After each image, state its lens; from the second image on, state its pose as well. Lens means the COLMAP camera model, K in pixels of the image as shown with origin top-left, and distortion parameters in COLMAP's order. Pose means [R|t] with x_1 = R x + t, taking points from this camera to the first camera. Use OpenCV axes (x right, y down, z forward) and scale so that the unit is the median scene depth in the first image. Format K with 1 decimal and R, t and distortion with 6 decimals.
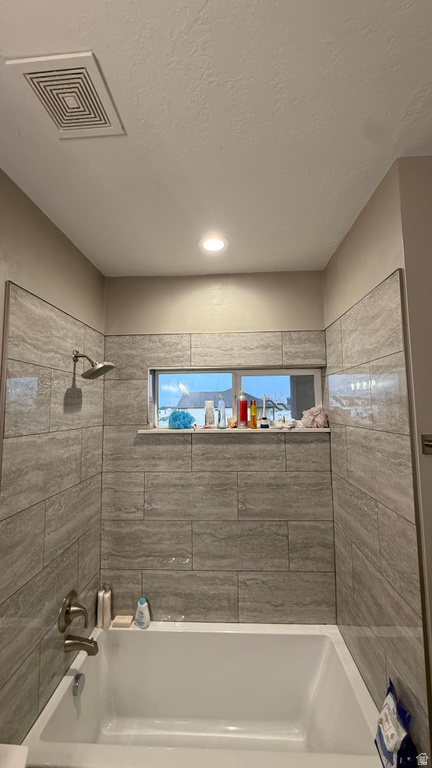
lens RADIAL K [[305.3, 0, 213.9], [0, 305.3, 385.9], [0, 0, 1]] dist [-0.001411, -0.000353]
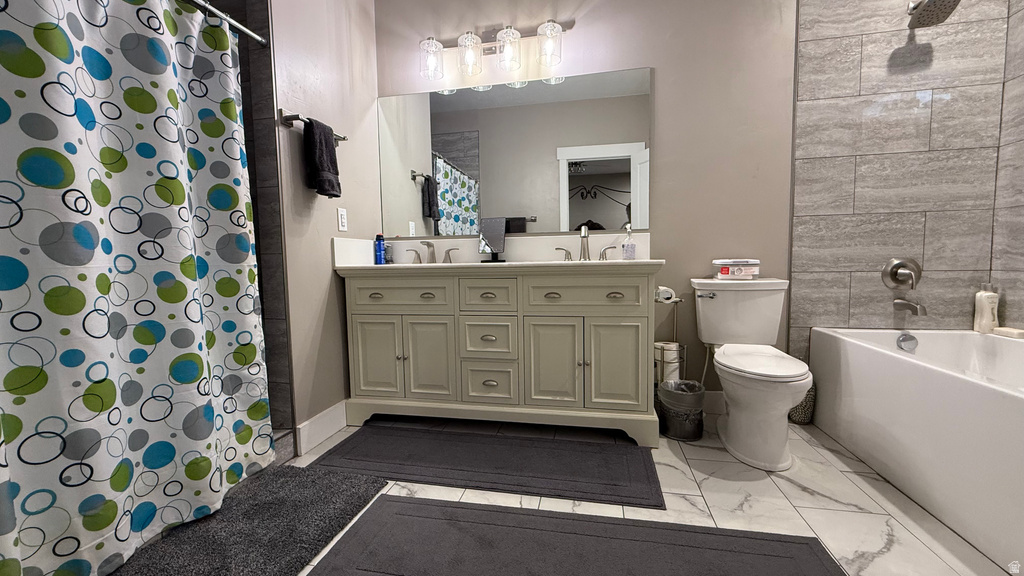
lens RADIAL K [[407.0, 0, 509.4], [0, 407.0, 287.9], [0, 0, 1]] dist [-0.001411, -0.000353]
pose [[-0.147048, 0.086400, -0.985349, 0.849854], [0.103297, 0.992072, 0.071574, 0.445215], [0.983721, -0.091259, -0.154807, -0.063450]]
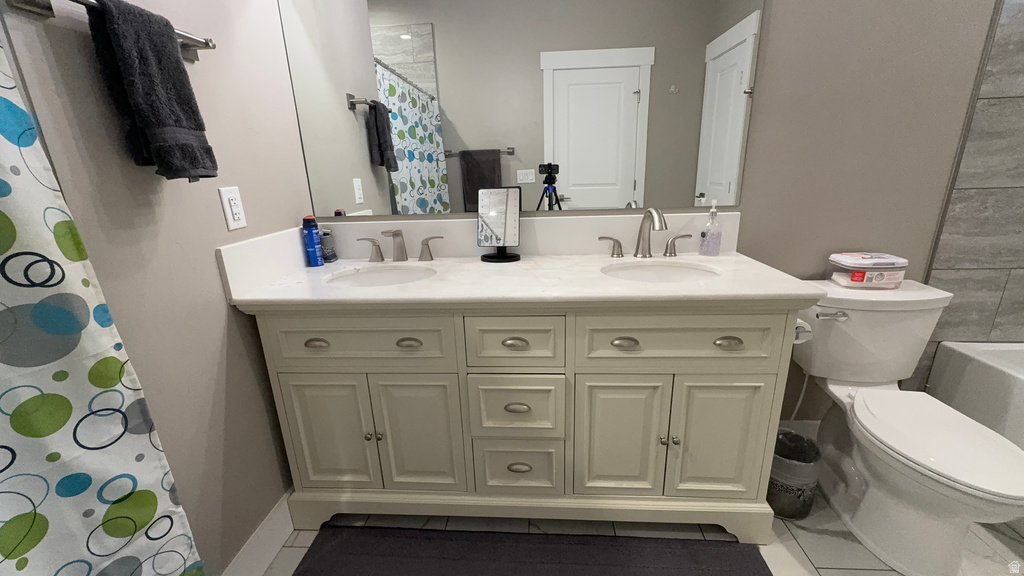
lens RADIAL K [[407.0, 0, 510.5], [0, 407.0, 289.0], [0, 0, 1]] dist [-0.001411, -0.000353]
pose [[-0.007237, 0.298398, -0.954414, 0.390021], [0.115361, 0.948316, 0.295617, 0.267032], [0.993297, -0.107962, -0.041286, -0.258037]]
